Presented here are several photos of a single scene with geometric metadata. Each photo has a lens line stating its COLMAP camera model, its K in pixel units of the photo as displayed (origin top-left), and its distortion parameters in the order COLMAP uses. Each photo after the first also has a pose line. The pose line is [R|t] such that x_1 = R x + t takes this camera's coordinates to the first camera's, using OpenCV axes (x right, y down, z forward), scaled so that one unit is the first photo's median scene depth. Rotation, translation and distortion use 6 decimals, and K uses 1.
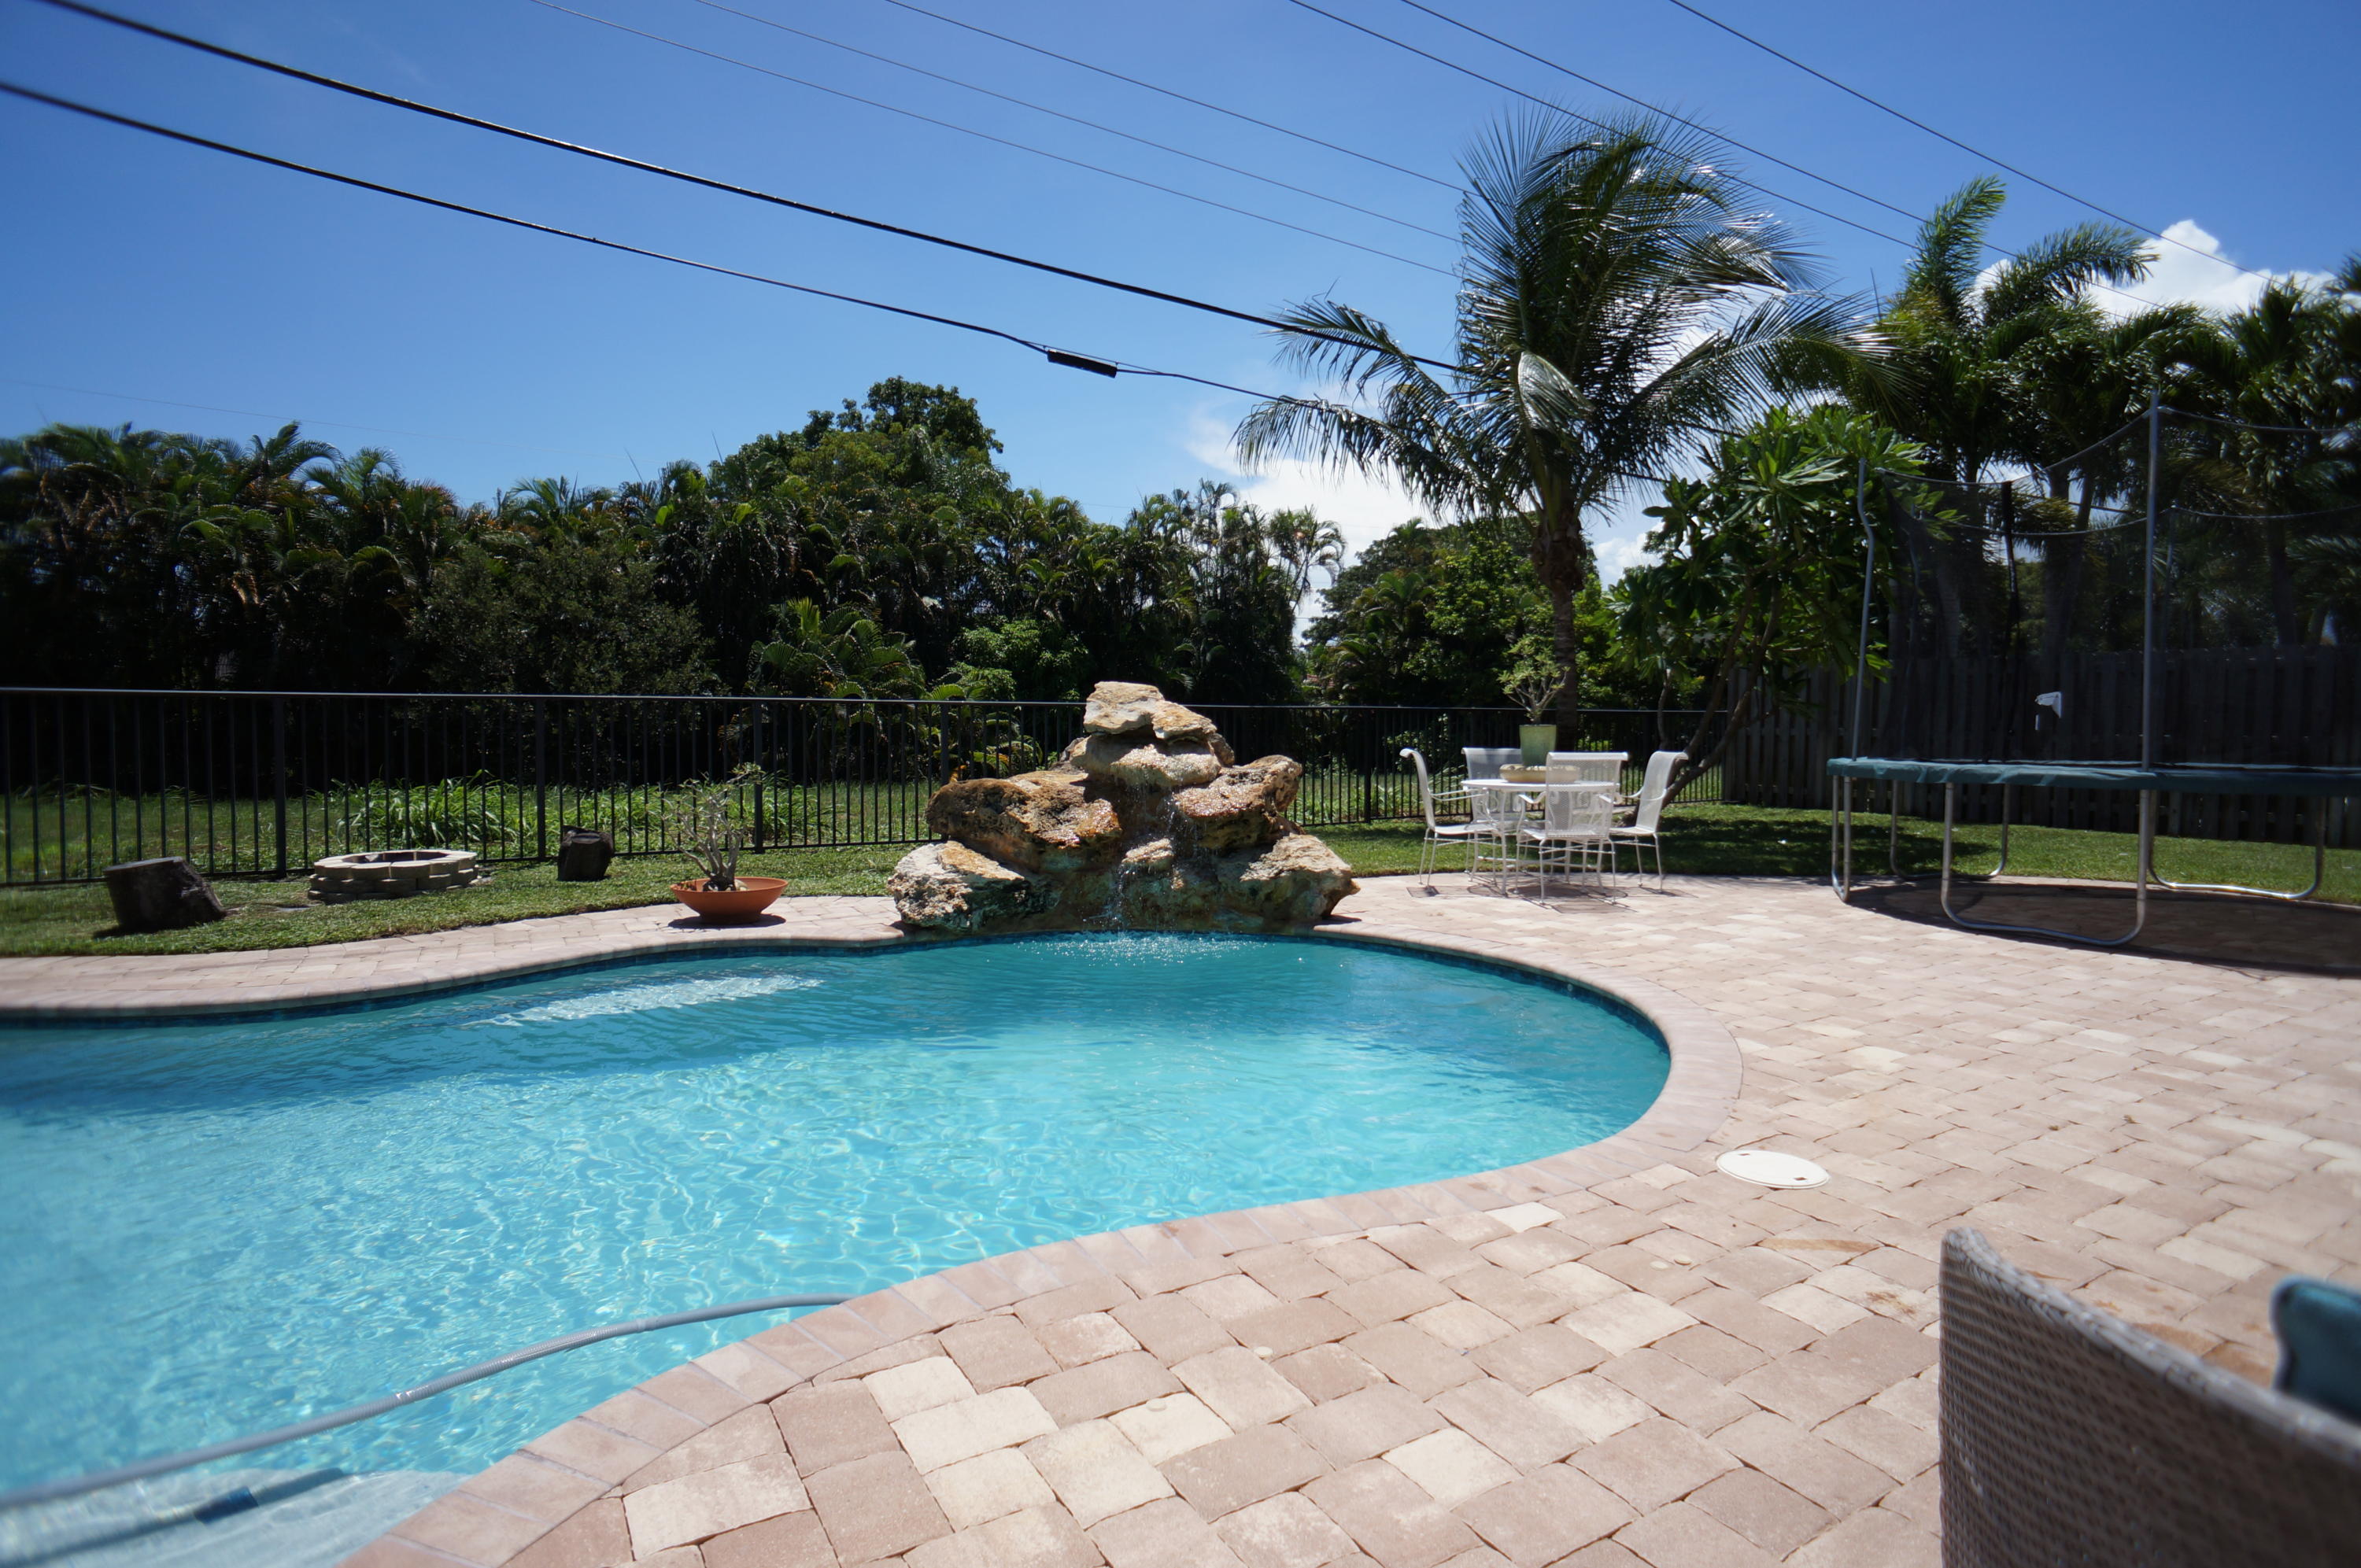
lens RADIAL K [[1242.3, 0, 1206.6], [0, 1242.3, 769.8], [0, 0, 1]] dist [-0.082519, 0.054747]
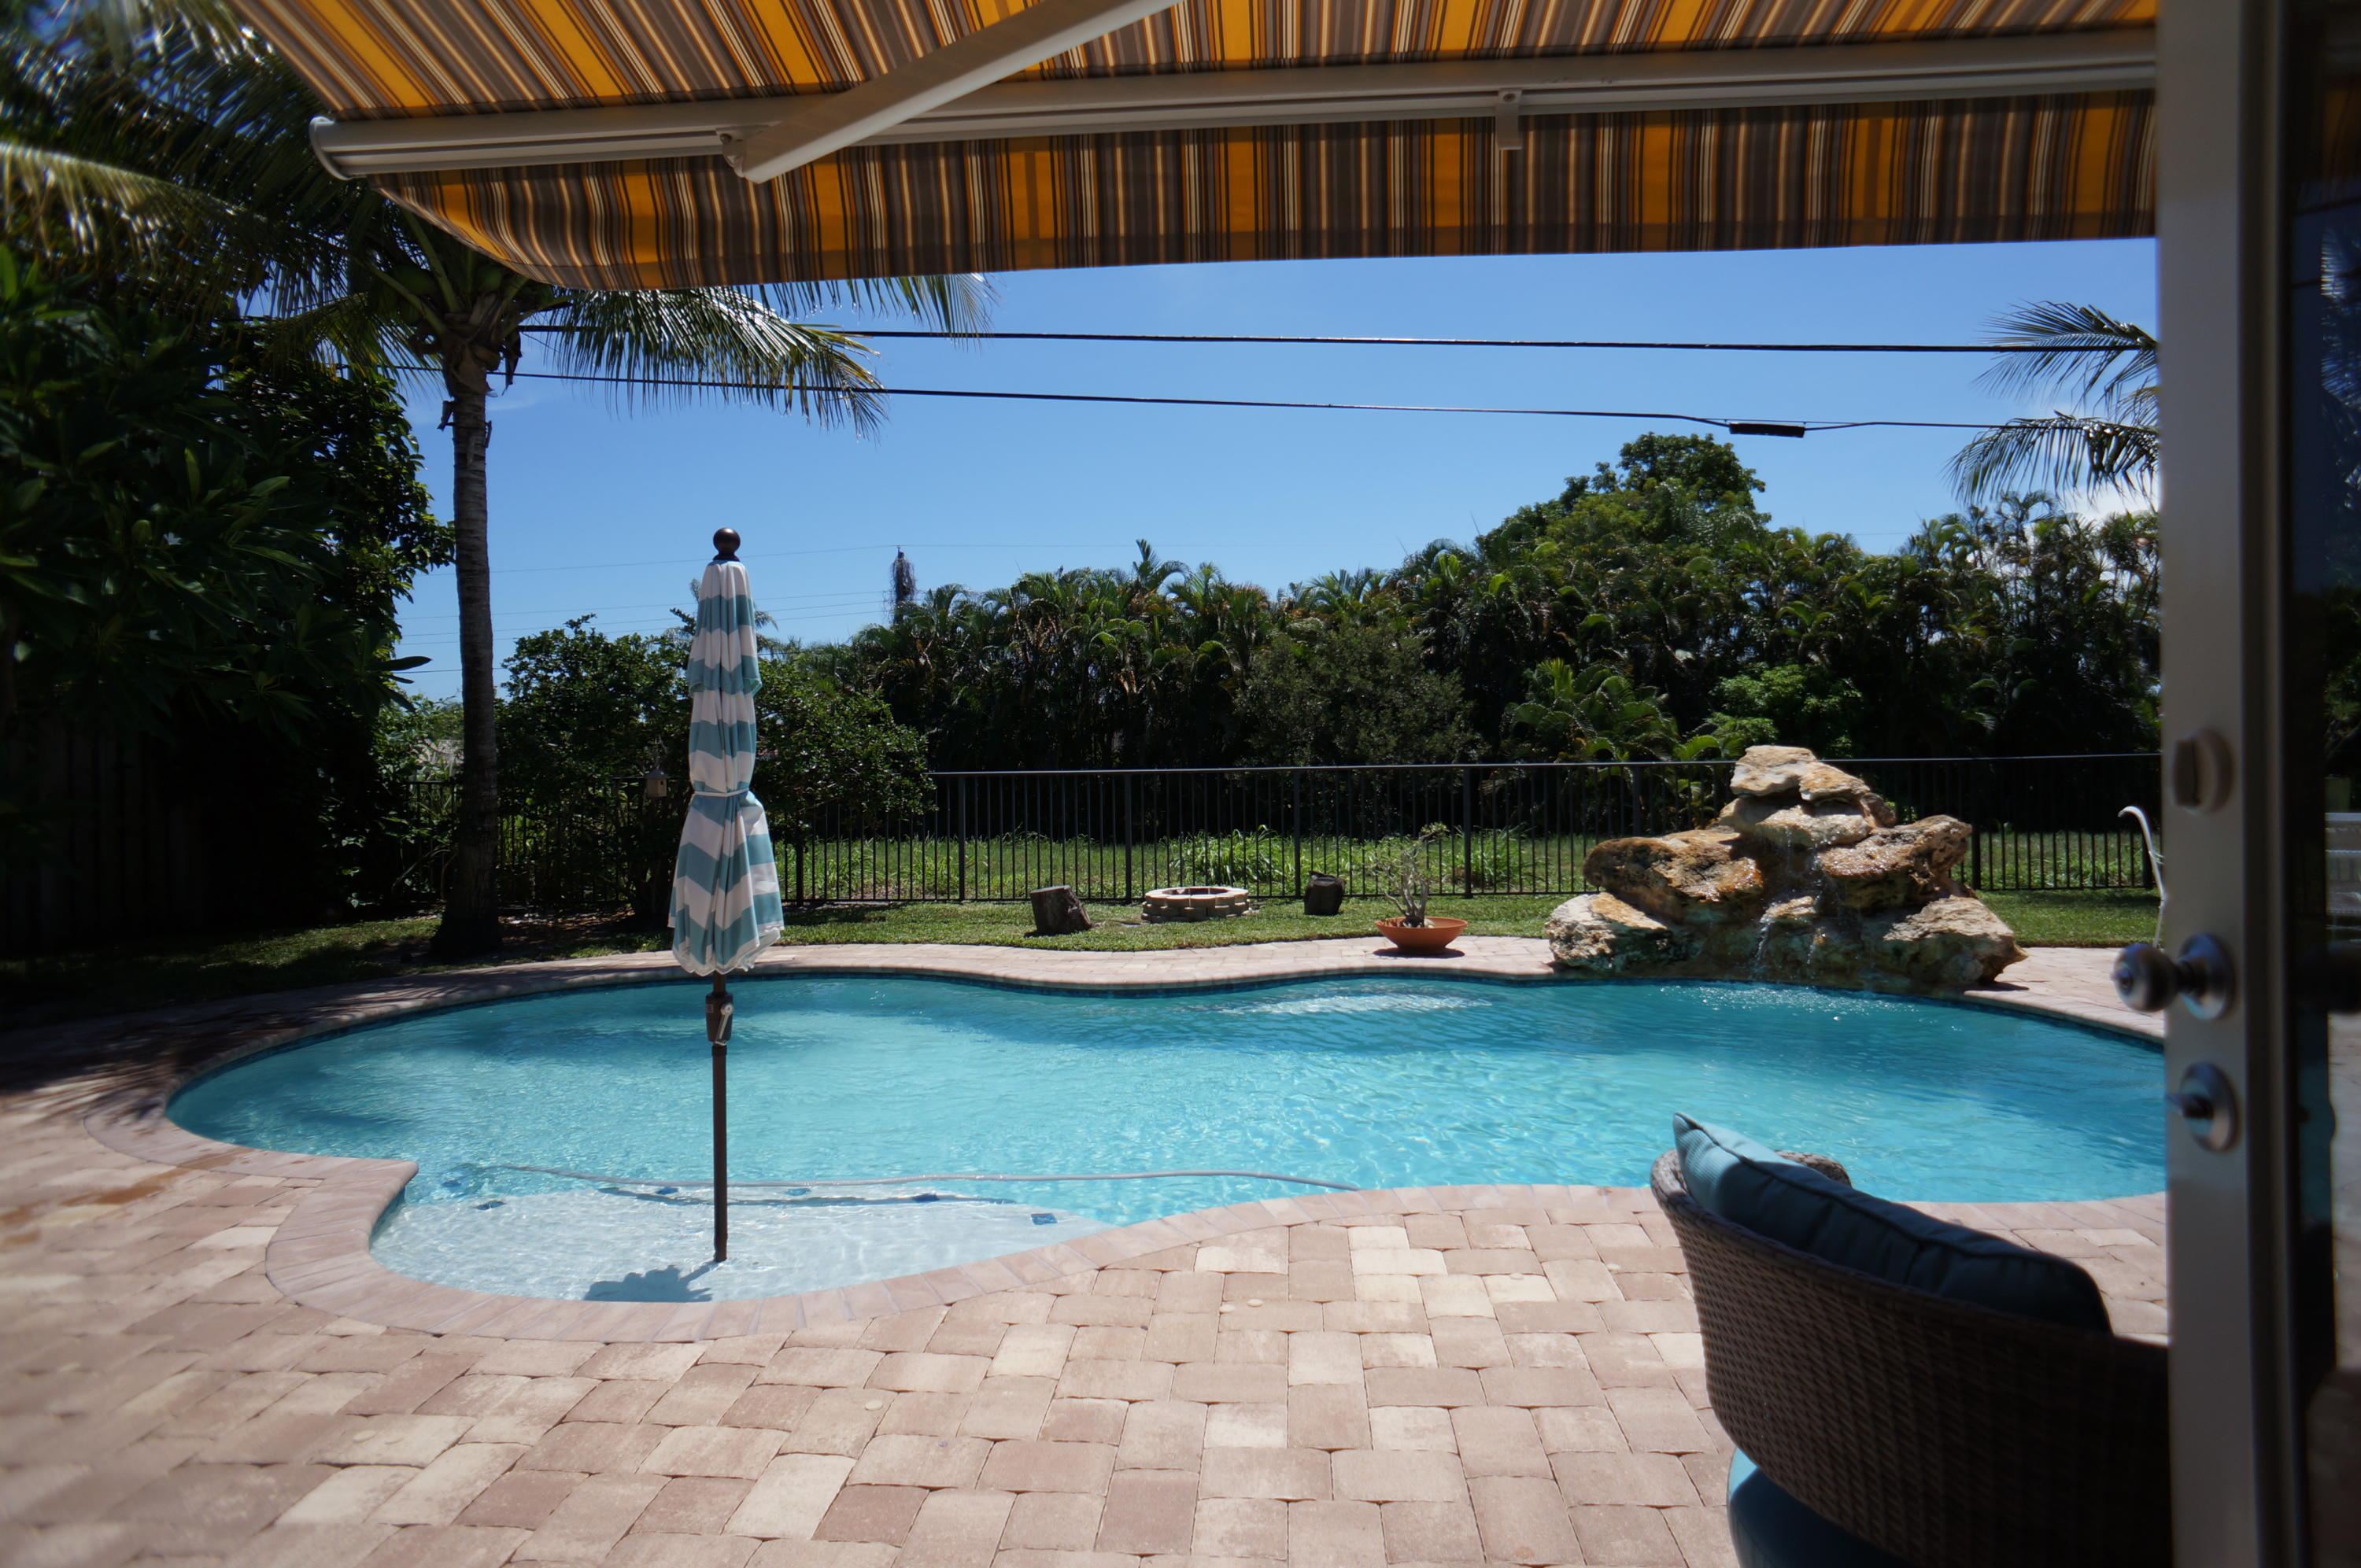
lens RADIAL K [[1242.3, 0, 1206.6], [0, 1242.3, 769.8], [0, 0, 1]] dist [-0.082519, 0.054747]
pose [[0.814548, -0.020788, -0.579723, 0.139314], [-0.002324, 0.999233, -0.039096, -0.008719], [0.580091, 0.033193, 0.813875, -0.117505]]
